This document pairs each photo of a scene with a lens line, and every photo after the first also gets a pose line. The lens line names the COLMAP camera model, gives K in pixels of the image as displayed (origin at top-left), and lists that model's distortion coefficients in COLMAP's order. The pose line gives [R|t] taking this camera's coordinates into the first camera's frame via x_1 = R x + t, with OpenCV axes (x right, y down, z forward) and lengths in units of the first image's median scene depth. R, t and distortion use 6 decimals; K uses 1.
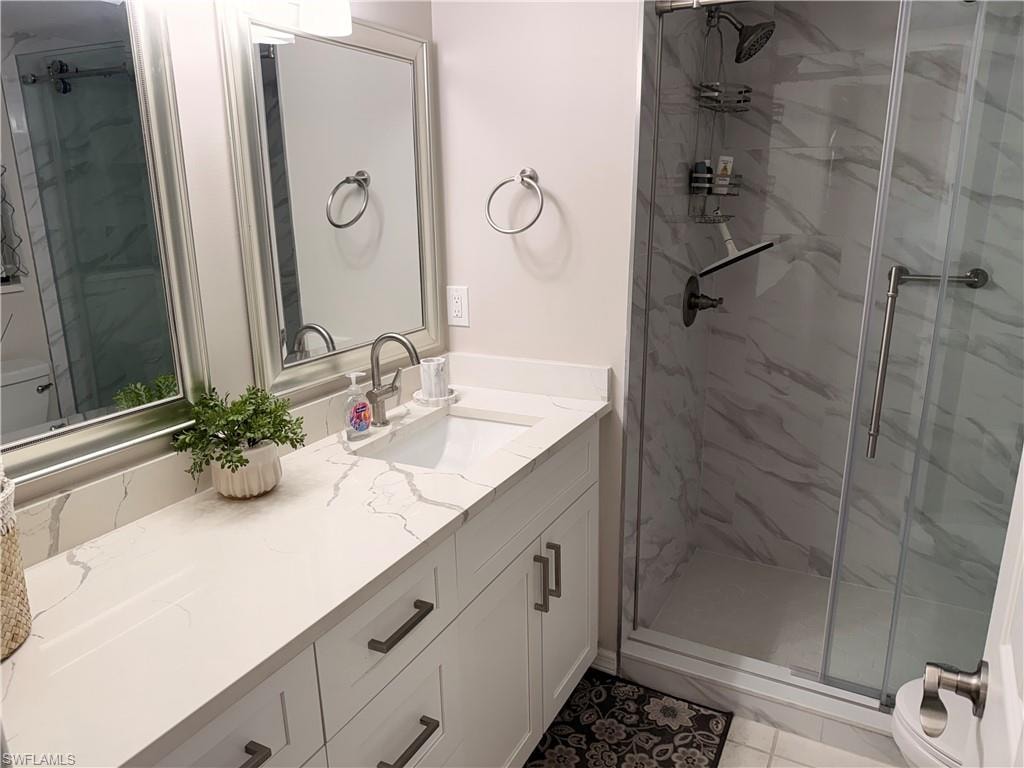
lens RADIAL K [[710.5, 0, 512.0], [0, 710.5, 384.0], [0, 0, 1]] dist [0.037130, -0.049578]
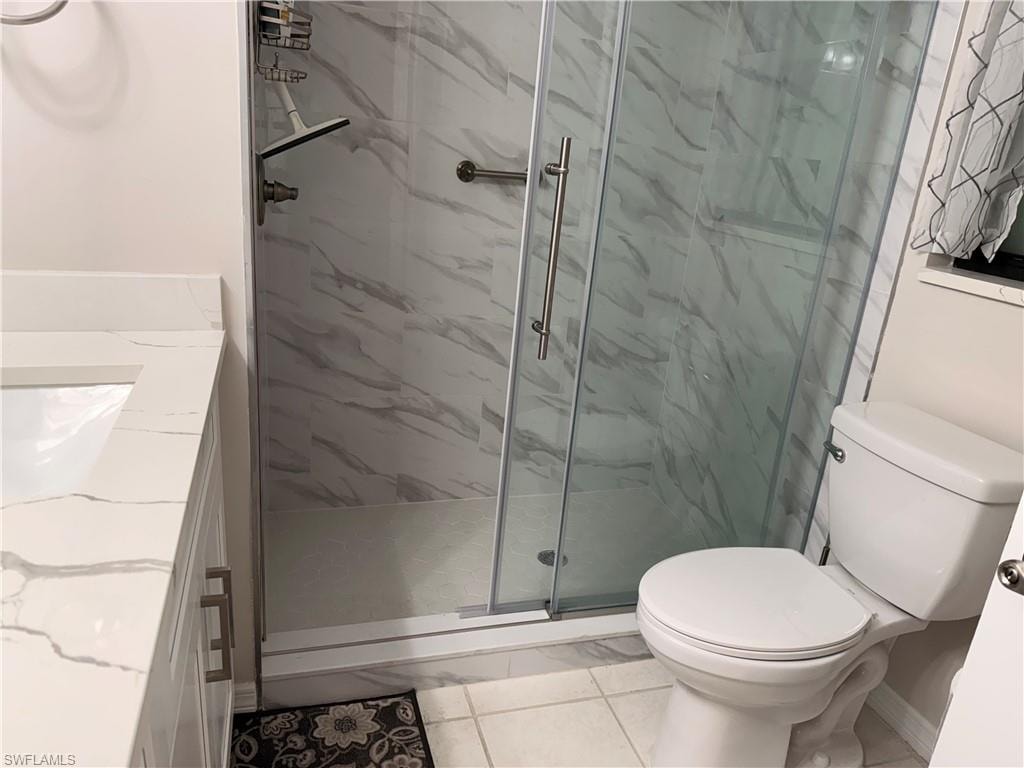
lens RADIAL K [[713.7, 0, 509.6], [0, 713.7, 390.3], [0, 0, 1]] dist [0.081831, -0.151243]
pose [[0.711178, -0.157493, 0.685143, -0.123178], [0.092843, 0.987088, 0.130529, 0.016078], [-0.696854, -0.029218, 0.716618, 0.308701]]
